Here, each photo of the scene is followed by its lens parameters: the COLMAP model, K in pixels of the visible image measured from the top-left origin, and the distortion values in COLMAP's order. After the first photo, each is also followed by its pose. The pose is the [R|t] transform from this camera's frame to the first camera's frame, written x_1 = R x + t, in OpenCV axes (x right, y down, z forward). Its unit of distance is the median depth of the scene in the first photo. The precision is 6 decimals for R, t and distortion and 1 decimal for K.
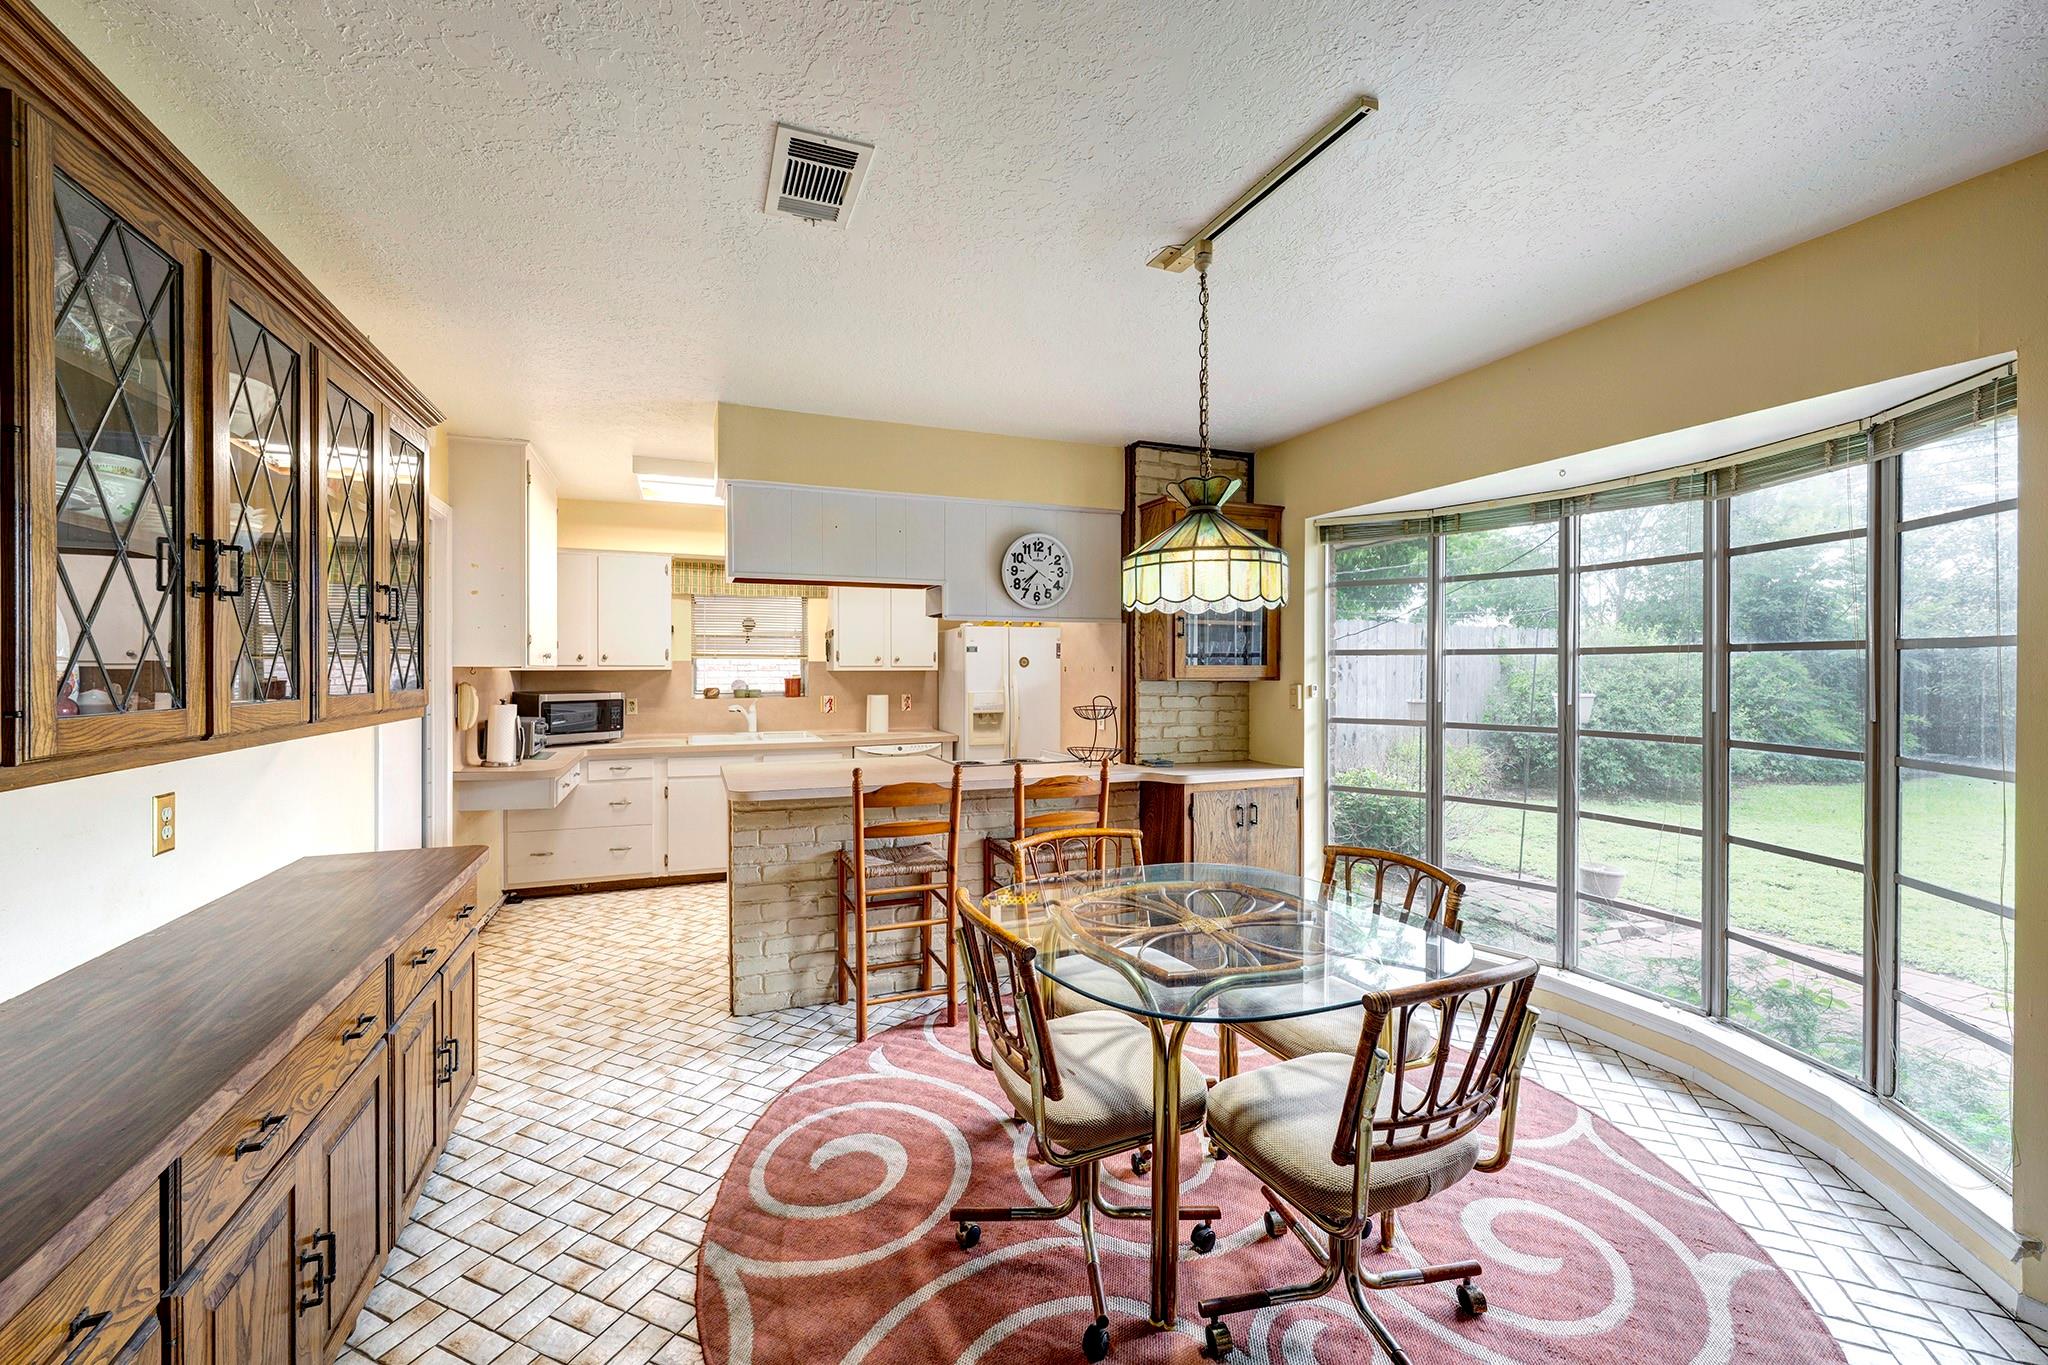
lens RADIAL K [[829.9, 0, 1021.9], [0, 829.9, 679.3], [0, 0, 1]] dist [-0.004527, 0.000923]
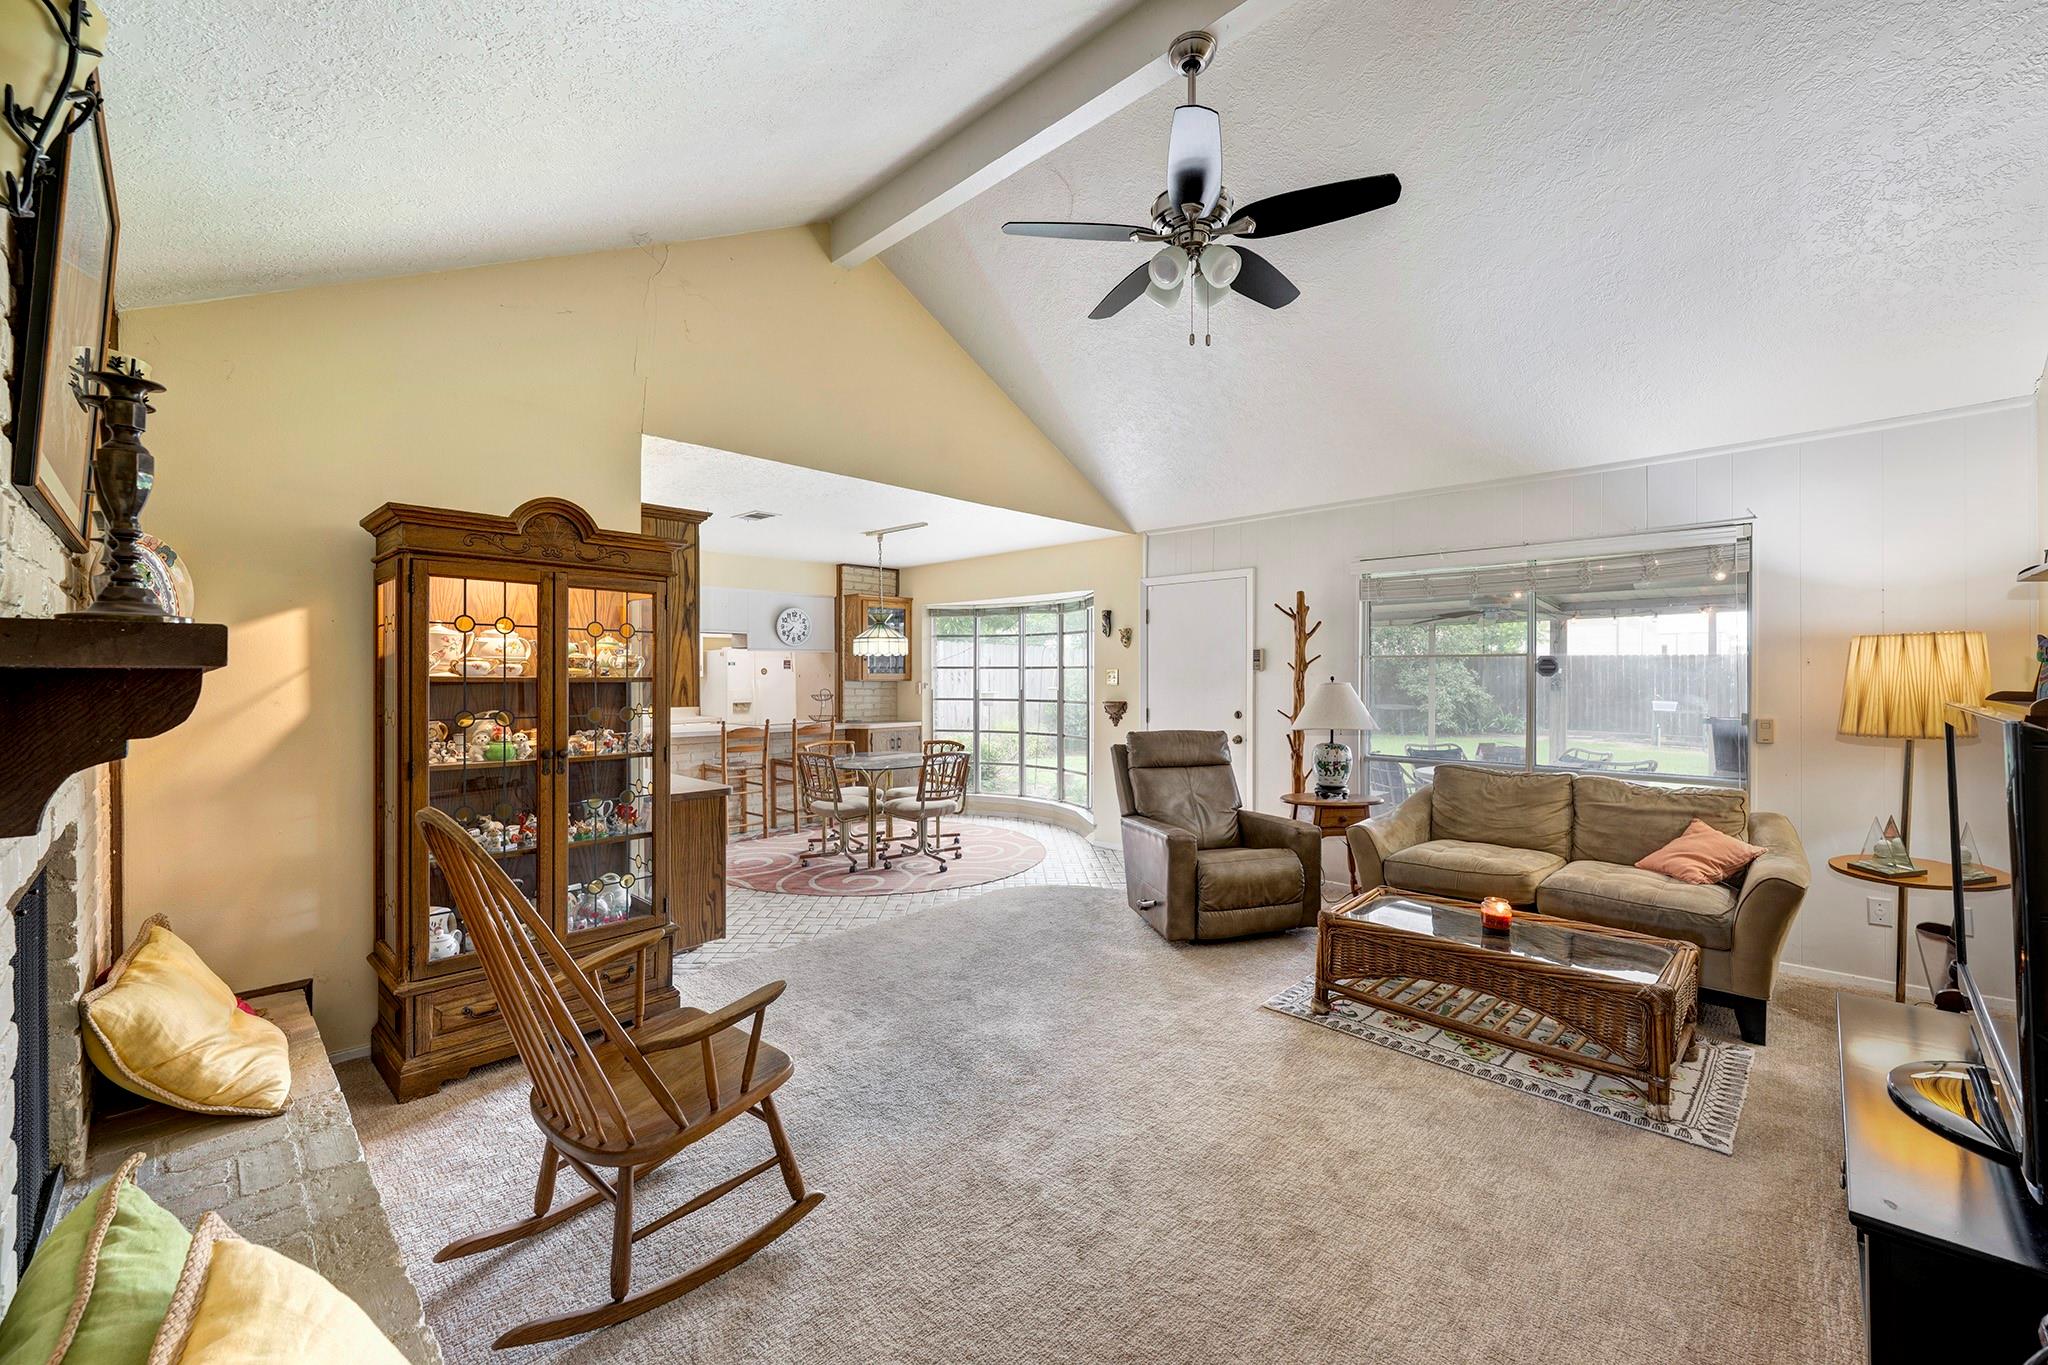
lens RADIAL K [[890.9, 0, 1018.1], [0, 890.9, 685.3], [0, 0, 1]] dist [-0.000236, -0.000002]
pose [[0.922231, -0.002904, 0.386630, -0.318796], [0.002884, 0.999996, 0.000633, 0.011242], [-0.386630, 0.000531, 0.922235, -1.207843]]
